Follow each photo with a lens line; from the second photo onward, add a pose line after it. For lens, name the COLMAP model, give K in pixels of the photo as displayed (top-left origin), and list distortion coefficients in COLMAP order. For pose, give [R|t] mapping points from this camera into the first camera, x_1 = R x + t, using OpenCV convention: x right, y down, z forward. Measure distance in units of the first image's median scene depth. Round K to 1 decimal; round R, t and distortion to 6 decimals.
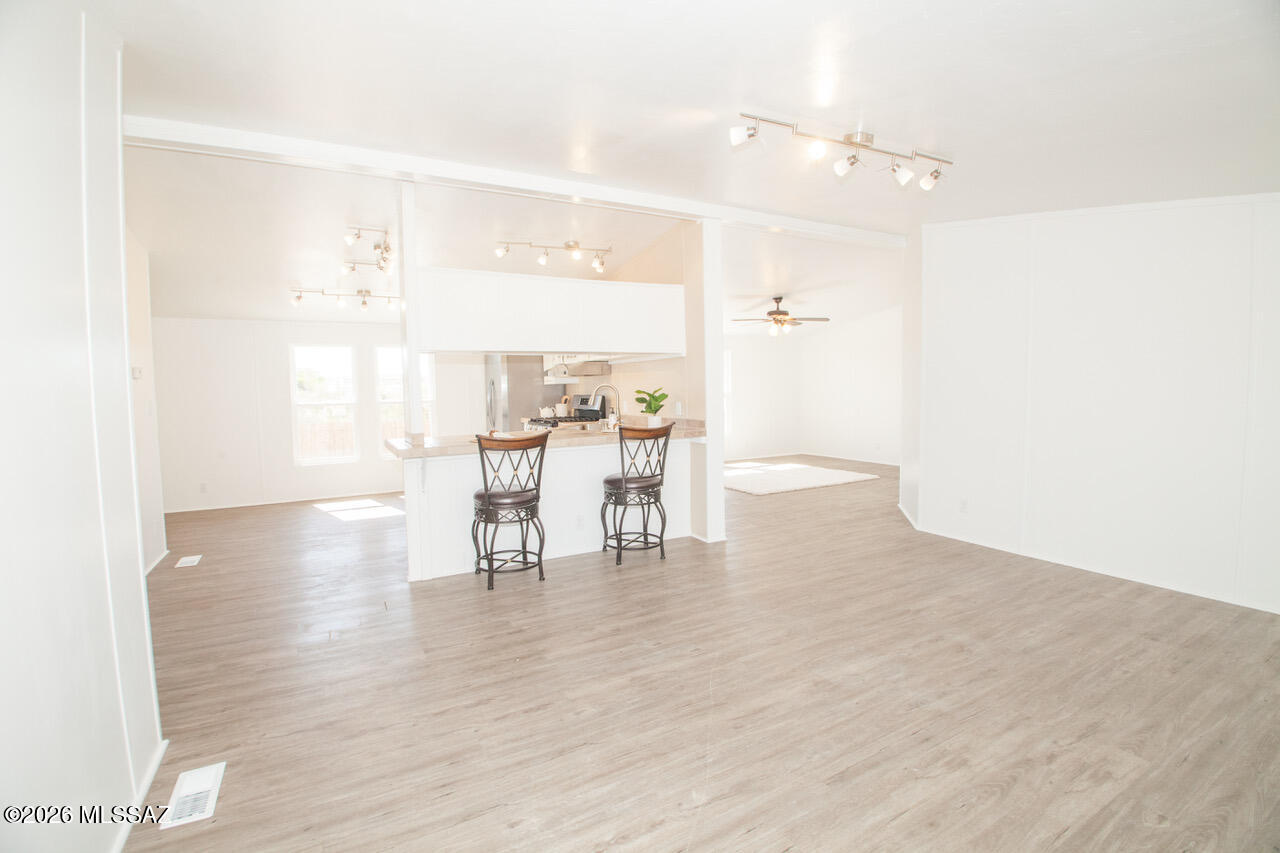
lens RADIAL K [[563.6, 0, 628.7], [0, 563.6, 422.3], [0, 0, 1]] dist [-0.029988, -0.006727]
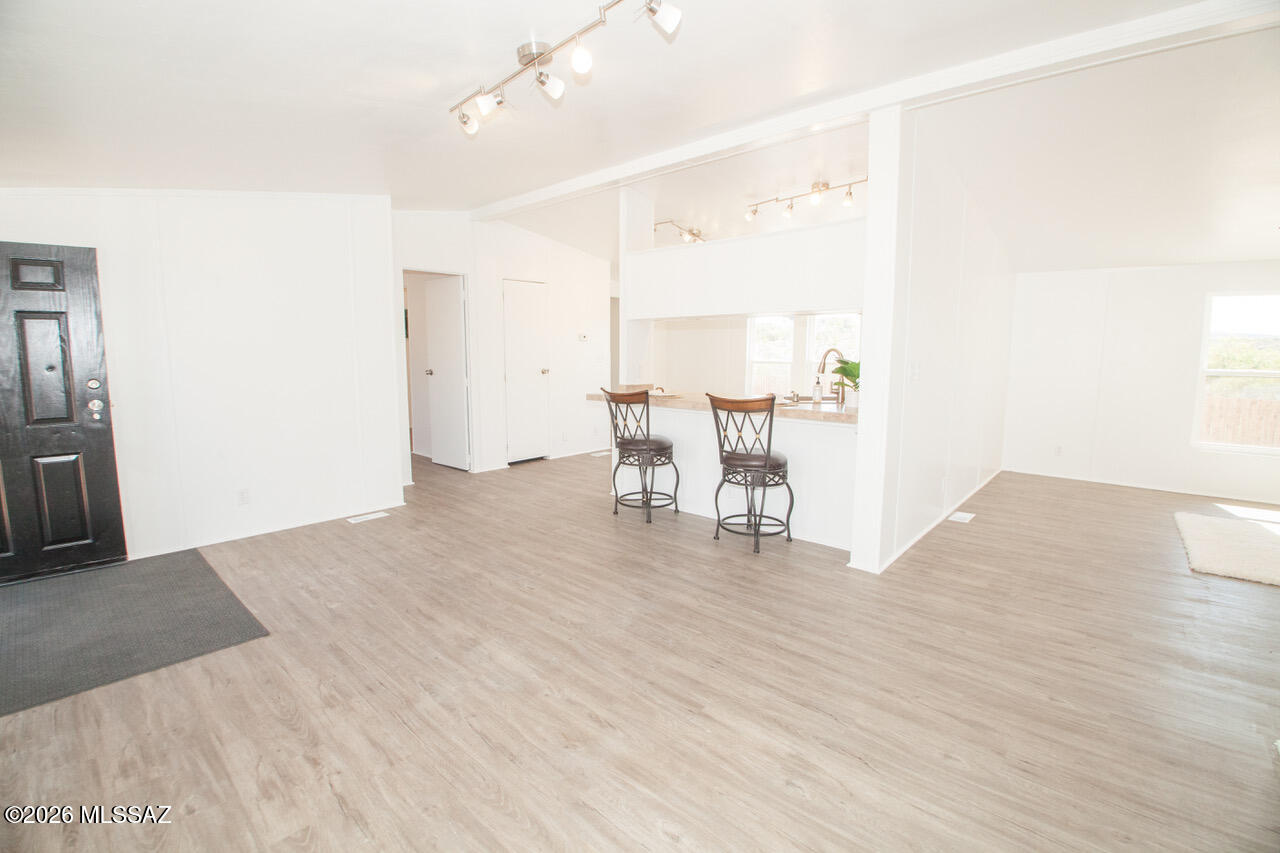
lens RADIAL K [[572.4, 0, 625.1], [0, 572.4, 420.4], [0, 0, 1]] dist [-0.022812, -0.017568]
pose [[0.321692, 0.127886, -0.938168, 1.274904], [-0.073376, 0.991224, 0.109959, -0.062206], [0.943997, 0.033466, 0.328253, 0.851679]]
